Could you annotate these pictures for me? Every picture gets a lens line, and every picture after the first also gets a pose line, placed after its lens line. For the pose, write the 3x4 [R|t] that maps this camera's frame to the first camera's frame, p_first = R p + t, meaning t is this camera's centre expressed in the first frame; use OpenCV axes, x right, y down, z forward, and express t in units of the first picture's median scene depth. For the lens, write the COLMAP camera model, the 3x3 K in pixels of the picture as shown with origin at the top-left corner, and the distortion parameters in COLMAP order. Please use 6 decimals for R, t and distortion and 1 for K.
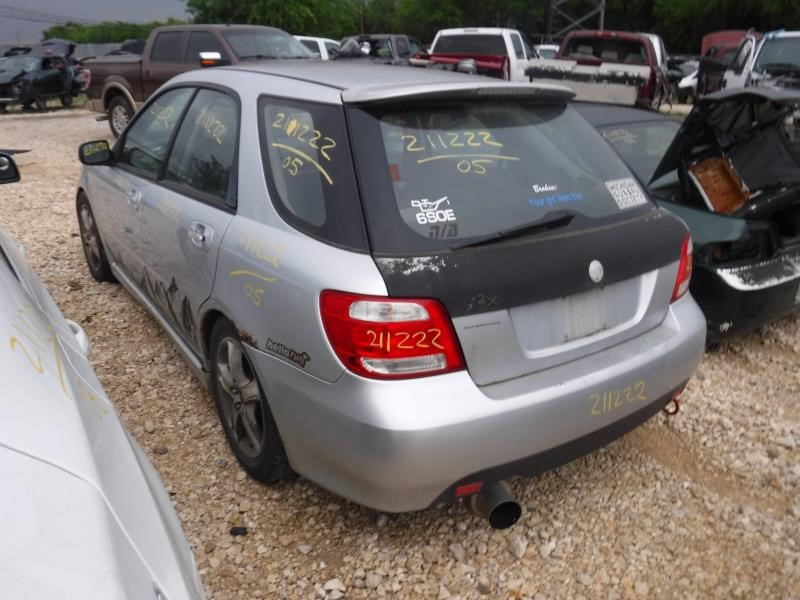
lens RADIAL K [[659.1, 0, 396.3], [0, 659.1, 298.4], [0, 0, 1]] dist [-0.101254, 0.030715]
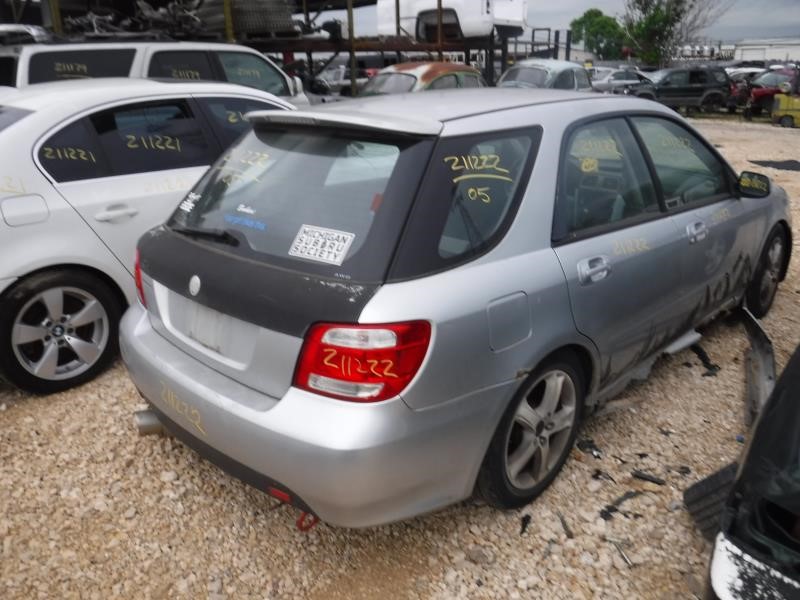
lens RADIAL K [[659.1, 0, 400.0], [0, 659.1, 305.7], [0, 0, 1]] dist [-0.101254, 0.030715]
pose [[0.182419, 0.311246, -0.932657, 1.452712], [-0.324495, 0.914482, 0.241713, -0.400605], [0.928130, 0.258550, 0.267817, 1.081242]]
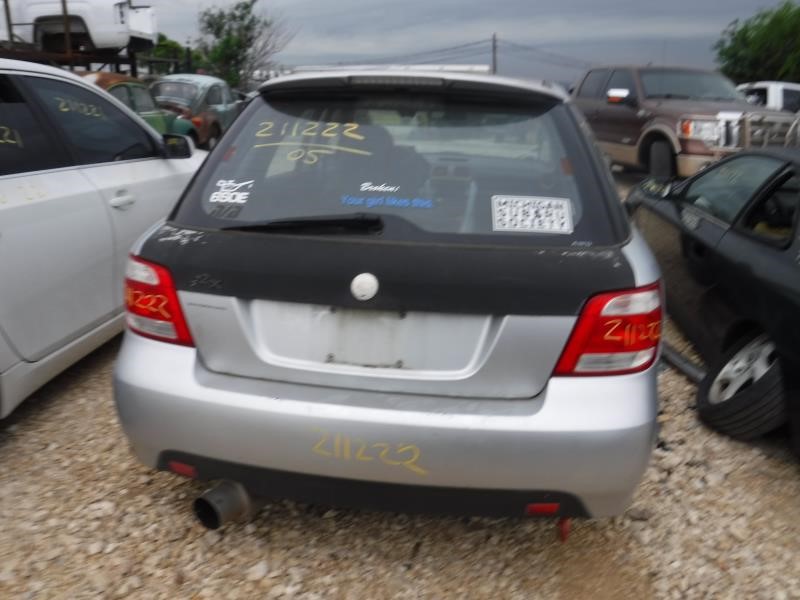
lens RADIAL K [[659.1, 0, 403.3], [0, 659.1, 301.6], [0, 0, 1]] dist [-0.101254, 0.030715]
pose [[0.723614, 0.200367, -0.660481, 0.929194], [-0.244964, 0.969193, 0.025641, -0.058980], [0.645271, 0.143240, 0.750405, 0.434037]]
